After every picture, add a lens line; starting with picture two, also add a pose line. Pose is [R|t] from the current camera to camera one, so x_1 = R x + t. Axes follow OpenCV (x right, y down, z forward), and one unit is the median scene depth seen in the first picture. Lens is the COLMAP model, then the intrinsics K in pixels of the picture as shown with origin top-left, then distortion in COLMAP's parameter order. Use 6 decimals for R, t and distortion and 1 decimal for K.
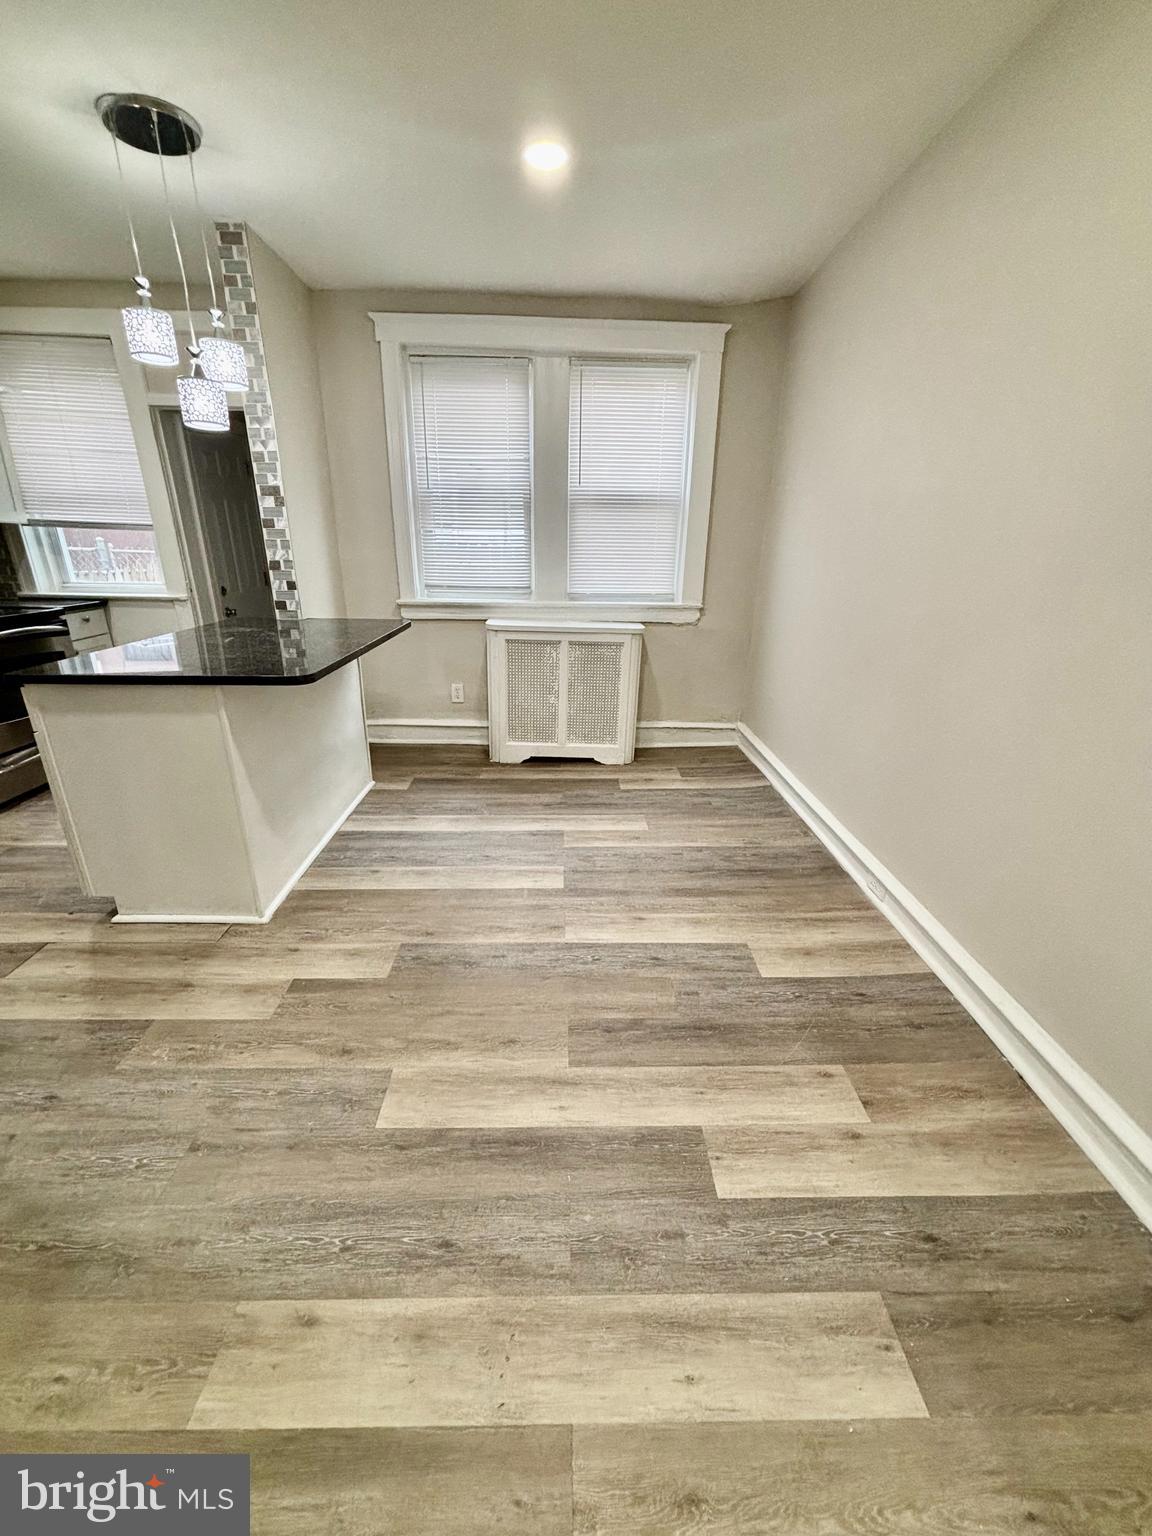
lens RADIAL K [[610.5, 0, 570.7], [0, 610.5, 776.2], [0, 0, 1]] dist [-0.009943, 0.000414]
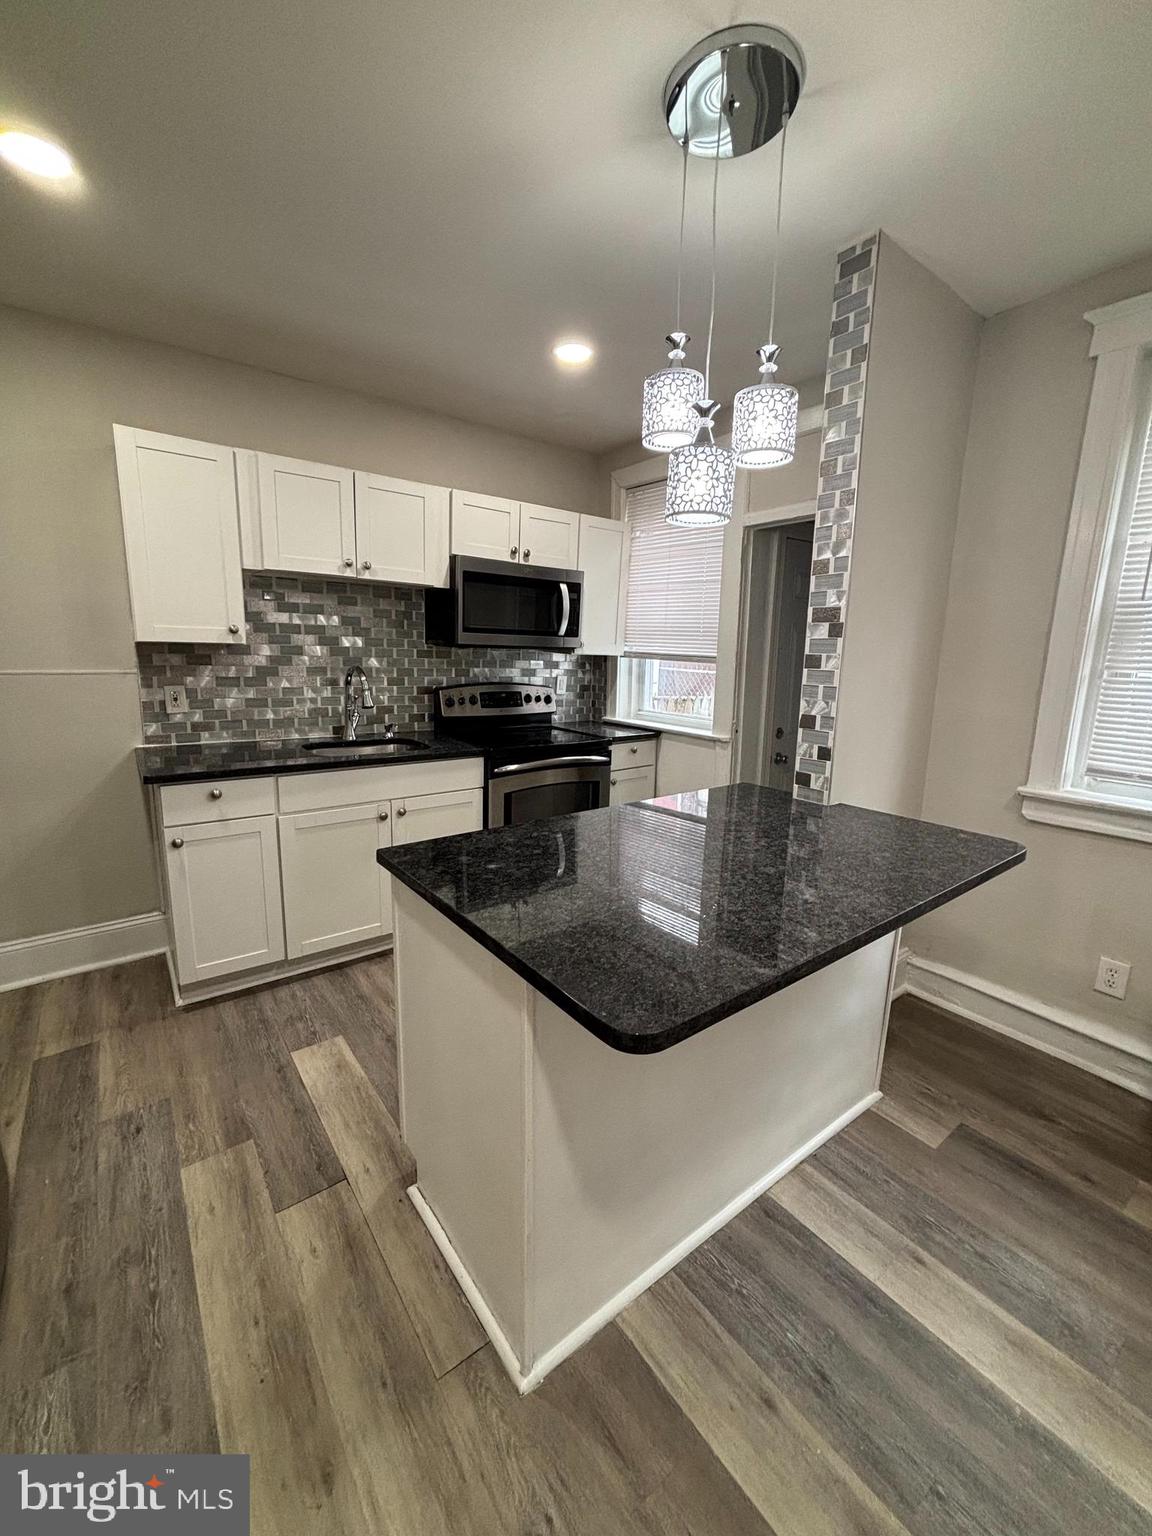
lens RADIAL K [[610.5, 0, 570.7], [0, 610.5, 776.2], [0, 0, 1]] dist [-0.009943, 0.000414]
pose [[0.590084, 0.156168, -0.792094, -0.098753], [-0.294564, 0.955125, -0.031130, -0.183313], [0.751687, 0.251692, 0.609605, 0.394944]]
